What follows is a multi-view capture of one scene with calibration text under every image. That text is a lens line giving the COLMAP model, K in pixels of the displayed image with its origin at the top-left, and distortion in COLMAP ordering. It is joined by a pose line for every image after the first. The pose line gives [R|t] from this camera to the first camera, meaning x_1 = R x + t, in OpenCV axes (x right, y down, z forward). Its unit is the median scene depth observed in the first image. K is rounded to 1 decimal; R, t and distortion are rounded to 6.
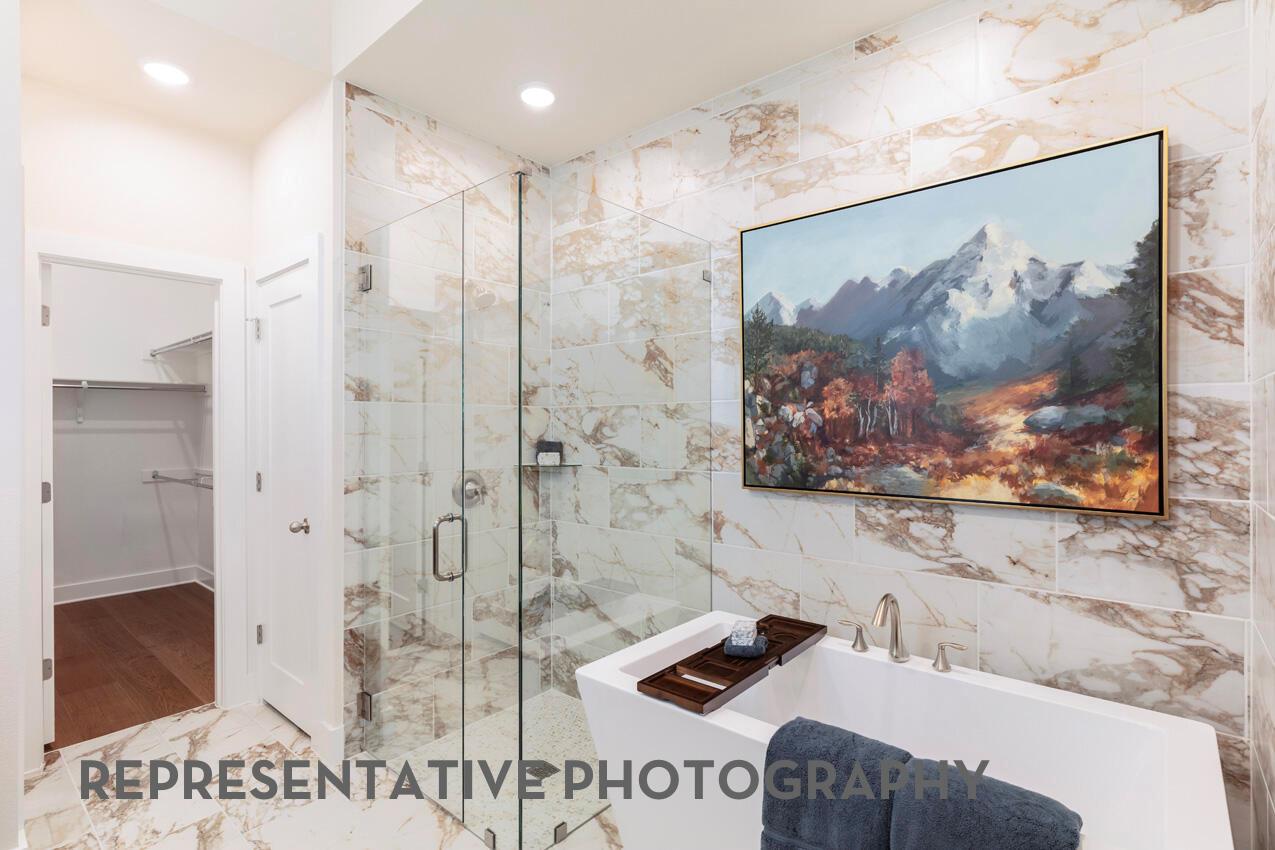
lens RADIAL K [[614.4, 0, 641.7], [0, 614.4, 423.0], [0, 0, 1]] dist [0.002643, -0.000557]
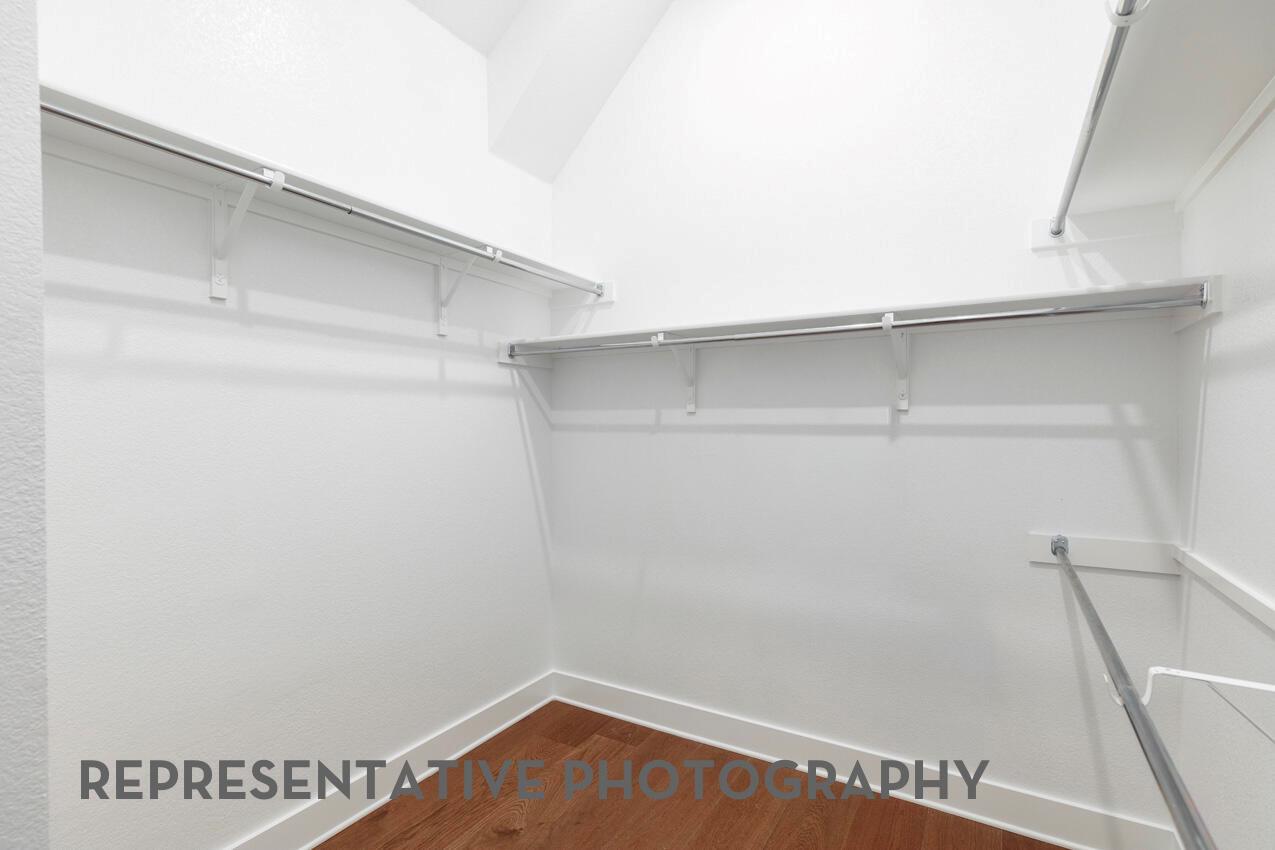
lens RADIAL K [[614.4, 0, 638.4], [0, 614.4, 427.1], [0, 0, 1]] dist [0.002643, -0.000557]
pose [[0.179618, 0.007870, -0.983705, -0.460870], [0.001166, 0.999966, 0.008213, 0.006514], [0.983736, -0.002622, 0.179602, 0.670490]]
